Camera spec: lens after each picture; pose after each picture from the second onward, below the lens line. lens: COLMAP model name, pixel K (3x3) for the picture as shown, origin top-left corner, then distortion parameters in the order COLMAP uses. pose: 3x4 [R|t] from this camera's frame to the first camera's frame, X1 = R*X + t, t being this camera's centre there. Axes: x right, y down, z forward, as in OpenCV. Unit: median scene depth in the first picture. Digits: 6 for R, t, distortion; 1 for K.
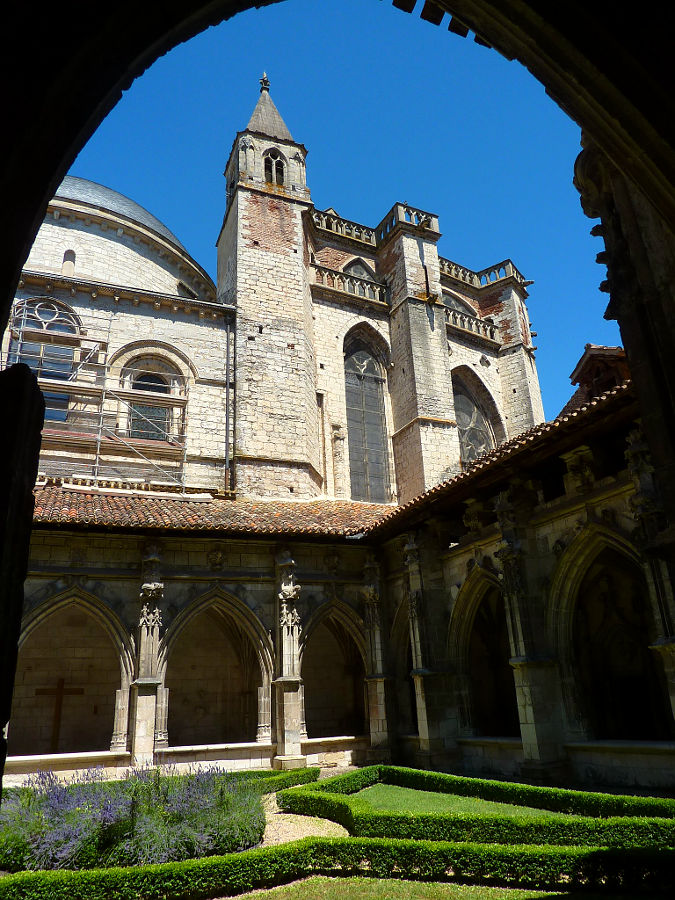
lens RADIAL K [[678.5, 0, 337.5], [0, 678.5, 450.0], [0, 0, 1]] dist [-0.032069, 0.001624]
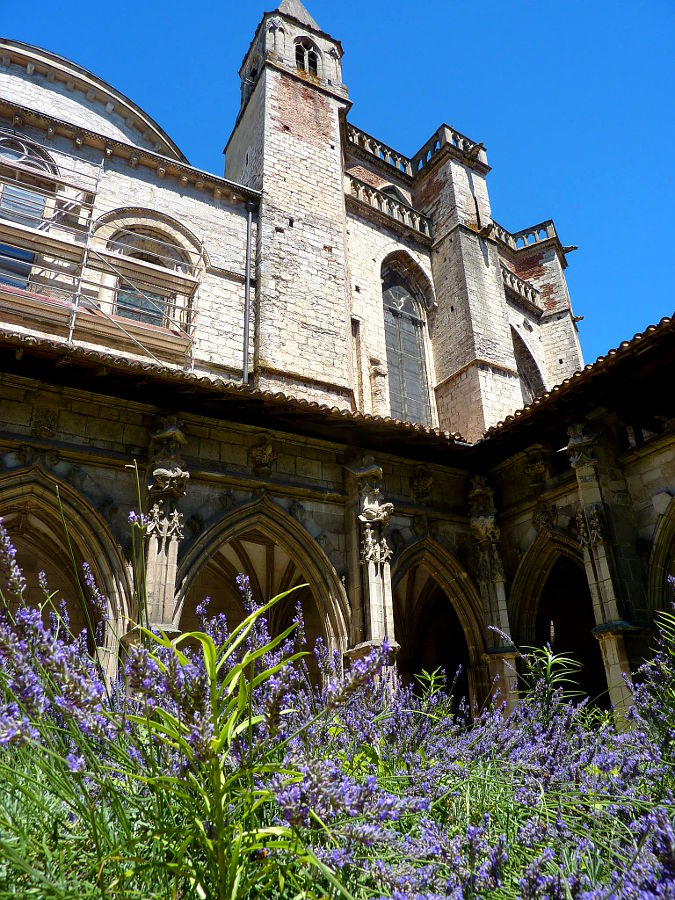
lens RADIAL K [[678.5, 0, 337.5], [0, 678.5, 450.0], [0, 0, 1]] dist [-0.032069, 0.001624]
pose [[0.993335, 0.063362, 0.096280, -0.117629], [-0.055261, 0.994882, -0.084597, 0.141000], [-0.101148, 0.078713, 0.991753, 0.246234]]
